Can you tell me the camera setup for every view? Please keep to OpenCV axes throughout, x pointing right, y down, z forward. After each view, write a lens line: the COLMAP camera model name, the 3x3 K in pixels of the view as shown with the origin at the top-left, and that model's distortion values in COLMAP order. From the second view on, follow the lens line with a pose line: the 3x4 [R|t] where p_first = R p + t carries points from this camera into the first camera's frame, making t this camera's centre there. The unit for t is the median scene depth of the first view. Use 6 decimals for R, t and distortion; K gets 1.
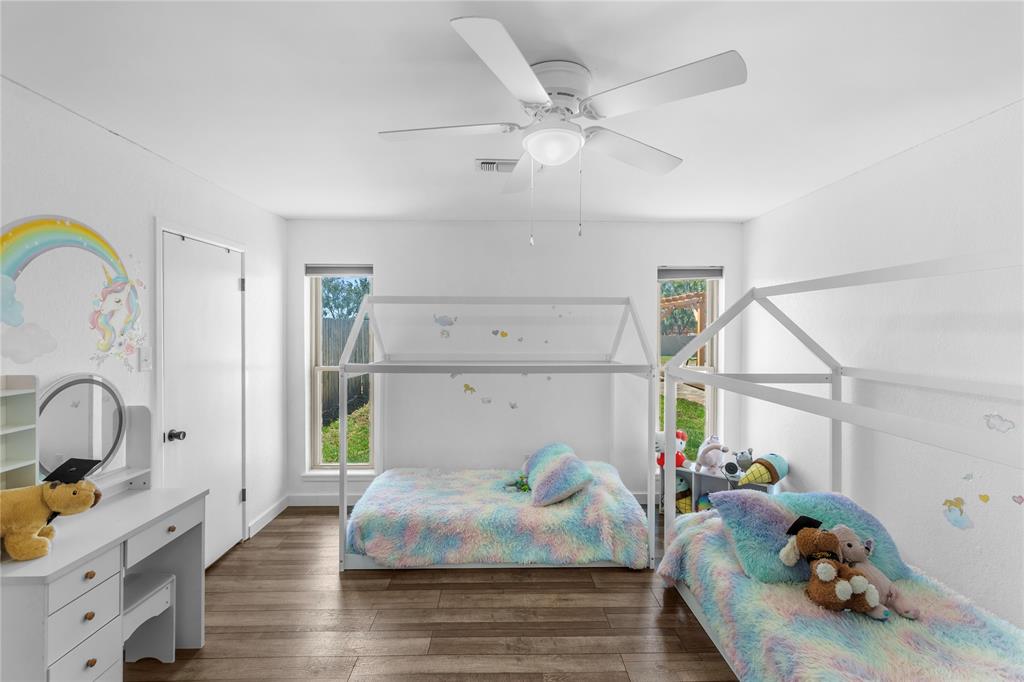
lens RADIAL K [[461.5, 0, 511.7], [0, 461.5, 346.8], [0, 0, 1]] dist [0.008795, 0.000221]
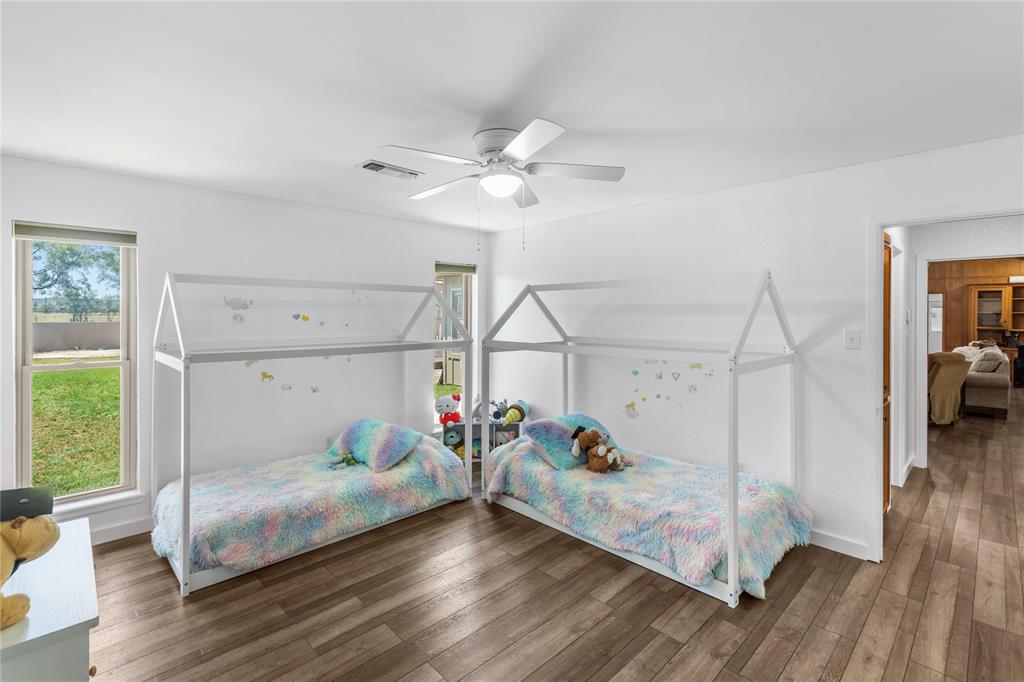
lens RADIAL K [[459.8, 0, 513.0], [0, 459.8, 336.4], [0, 0, 1]] dist [0.006985, -0.000072]
pose [[0.737703, -0.033799, 0.674279, -0.481337], [0.026098, 0.999427, 0.021544, 0.002757], [-0.674621, 0.001704, 0.738163, -0.040427]]
